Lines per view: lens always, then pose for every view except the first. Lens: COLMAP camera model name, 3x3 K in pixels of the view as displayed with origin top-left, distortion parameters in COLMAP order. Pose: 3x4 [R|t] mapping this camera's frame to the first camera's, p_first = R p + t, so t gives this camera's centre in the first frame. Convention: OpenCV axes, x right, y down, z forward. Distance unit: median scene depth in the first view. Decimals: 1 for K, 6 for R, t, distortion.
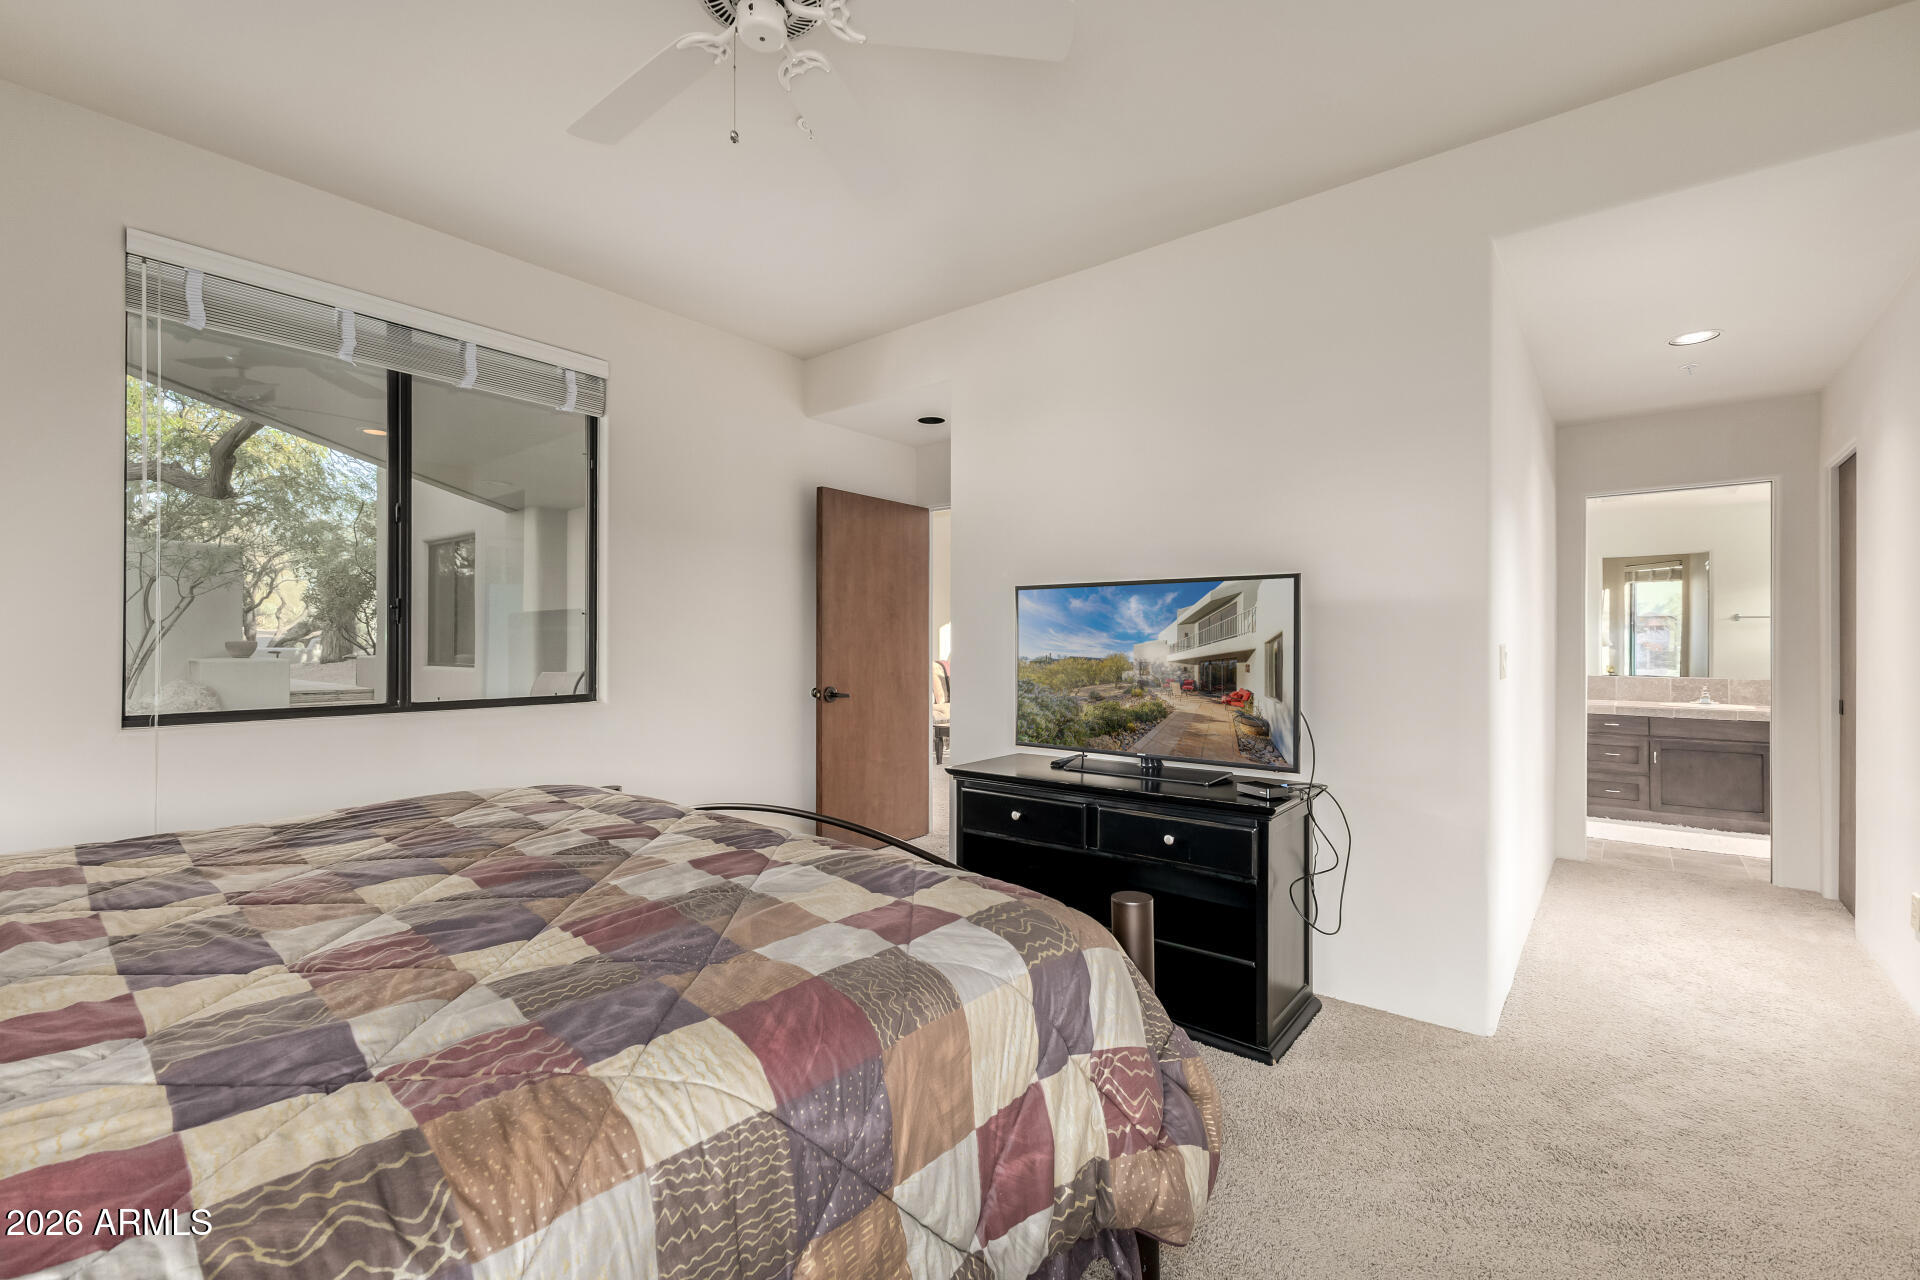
lens RADIAL K [[829.4, 0, 962.1], [0, 829.4, 640.0], [0, 0, 1]] dist [0.007454, -0.000013]
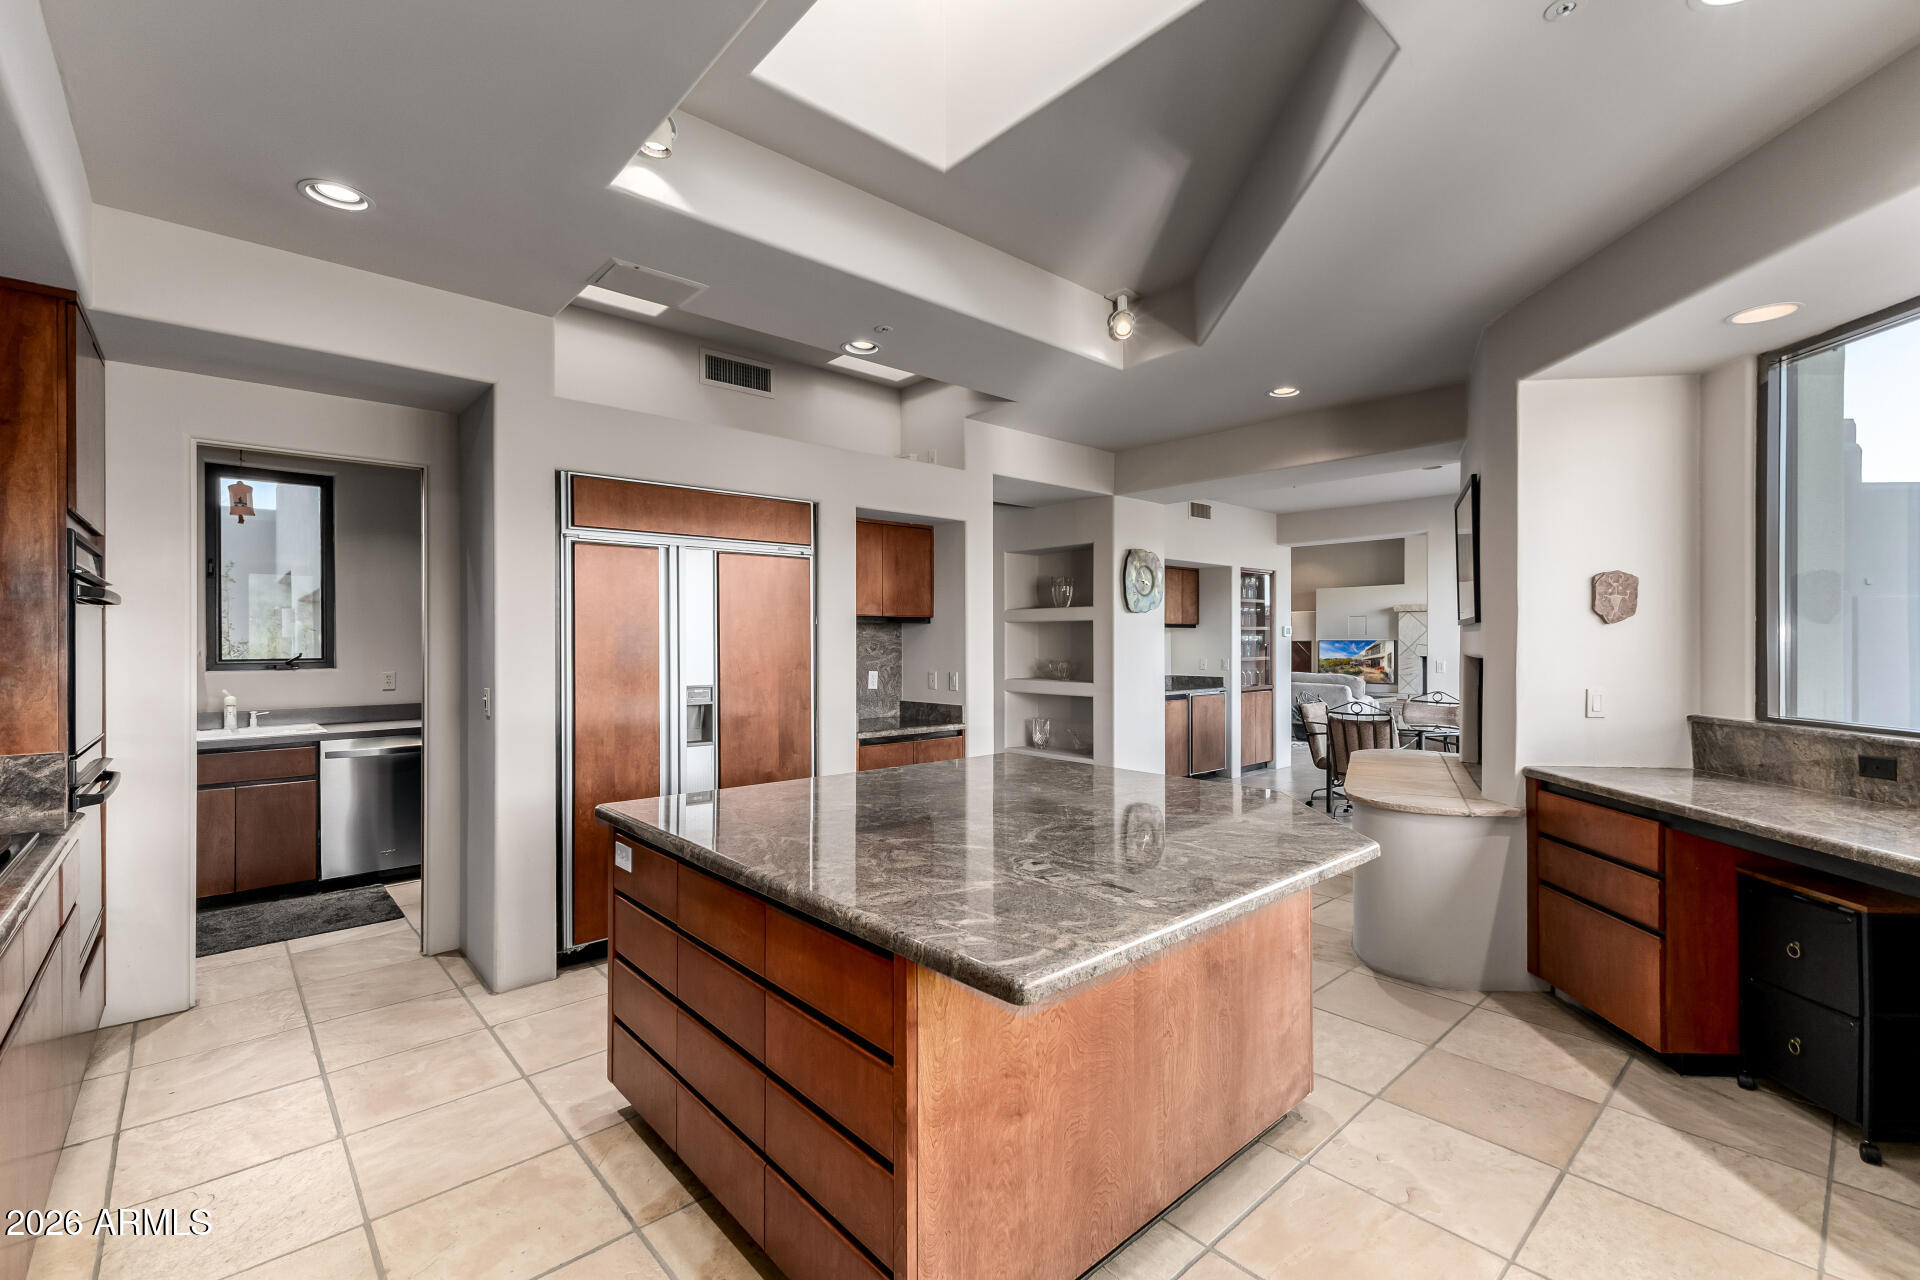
lens RADIAL K [[829.4, 0, 956.1], [0, 829.4, 646.9], [0, 0, 1]] dist [0.007454, -0.000013]
pose [[0.989932, -0.007019, -0.141372, -0.755685], [0.007488, 0.999968, 0.002783, -0.041035], [0.141348, -0.003814, 0.989953, -2.188471]]
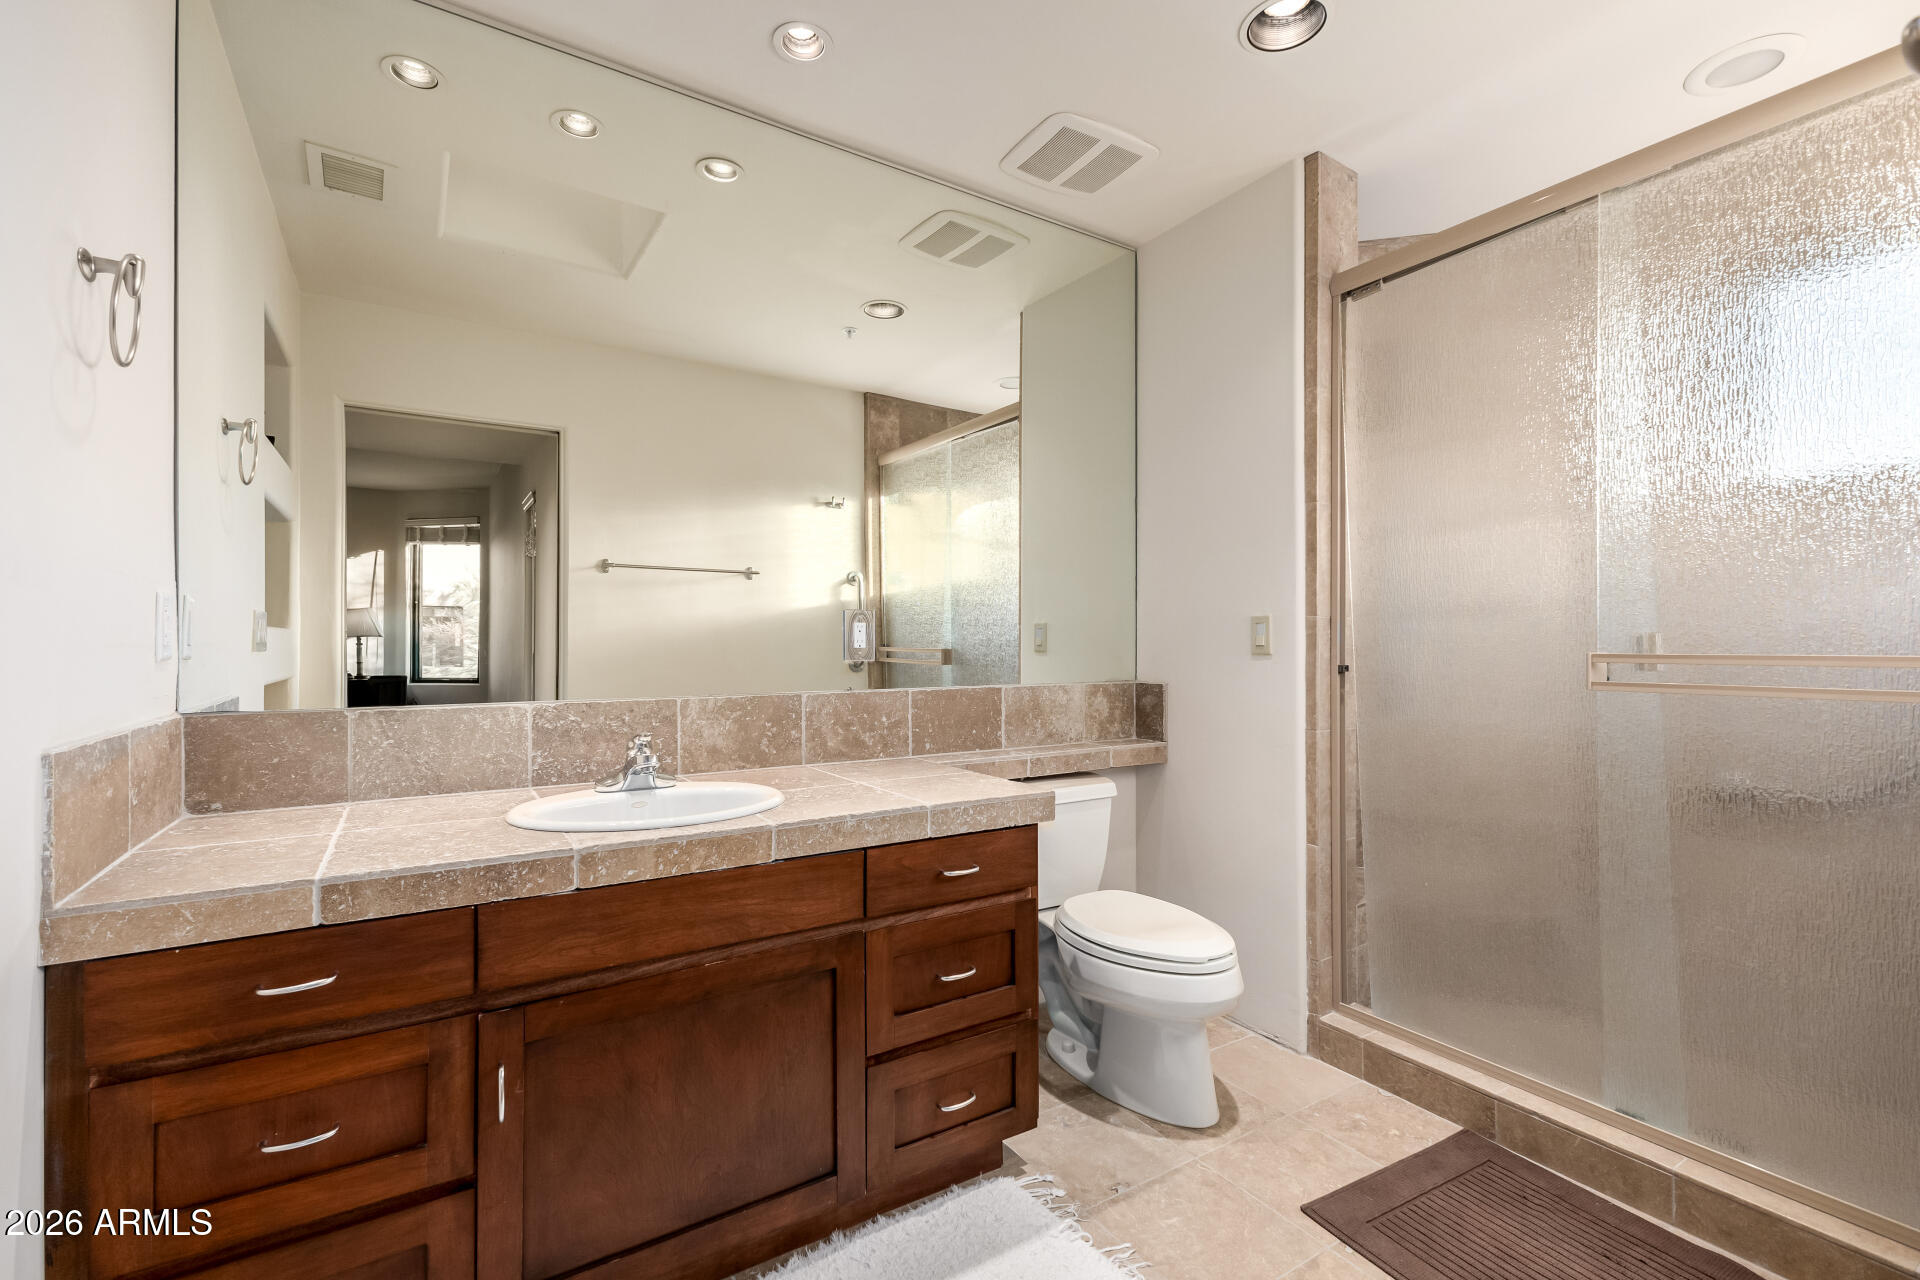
lens RADIAL K [[829.4, 0, 968.8], [0, 829.4, 643.5], [0, 0, 1]] dist [0.007454, -0.000013]
pose [[0.303459, -0.000175, 0.952845, 0.301215], [-0.004290, 0.999990, 0.001550, 0.011193], [-0.952835, -0.004558, 0.303455, 0.372606]]
